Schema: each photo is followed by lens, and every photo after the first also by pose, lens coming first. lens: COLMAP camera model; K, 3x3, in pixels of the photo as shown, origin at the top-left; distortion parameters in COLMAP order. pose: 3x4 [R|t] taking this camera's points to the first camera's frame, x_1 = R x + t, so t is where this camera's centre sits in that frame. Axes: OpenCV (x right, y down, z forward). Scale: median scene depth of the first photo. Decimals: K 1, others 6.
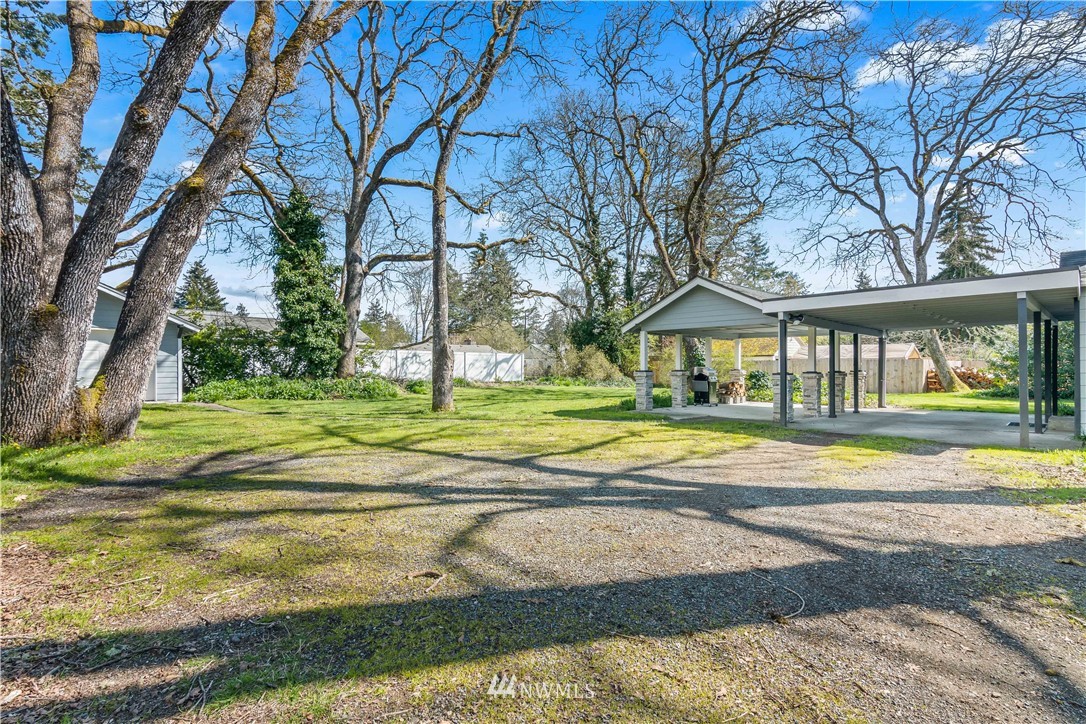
lens RADIAL K [[524.4, 0, 540.8], [0, 524.4, 362.3], [0, 0, 1]] dist [0.000694, 0.000892]
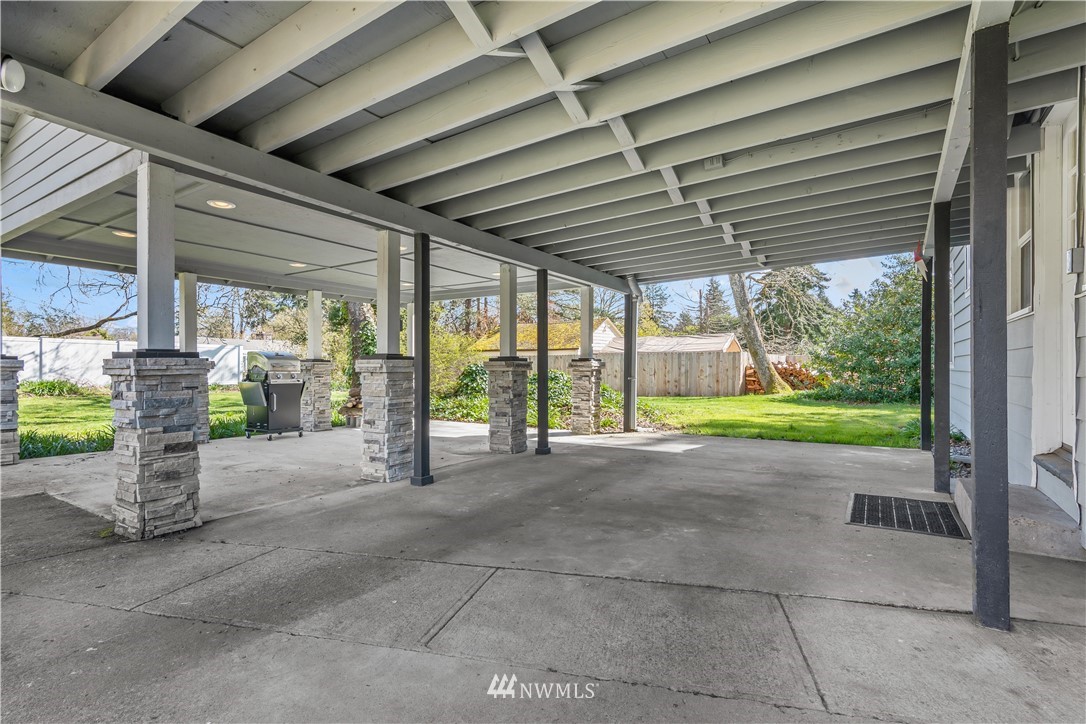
lens RADIAL K [[524.4, 0, 540.8], [0, 524.4, 362.3], [0, 0, 1]] dist [0.000694, 0.000892]
pose [[0.975668, -0.000521, 0.219253, 0.285991], [0.001622, 0.999987, -0.004844, 0.013630], [-0.219247, 0.005081, 0.975656, 0.325720]]
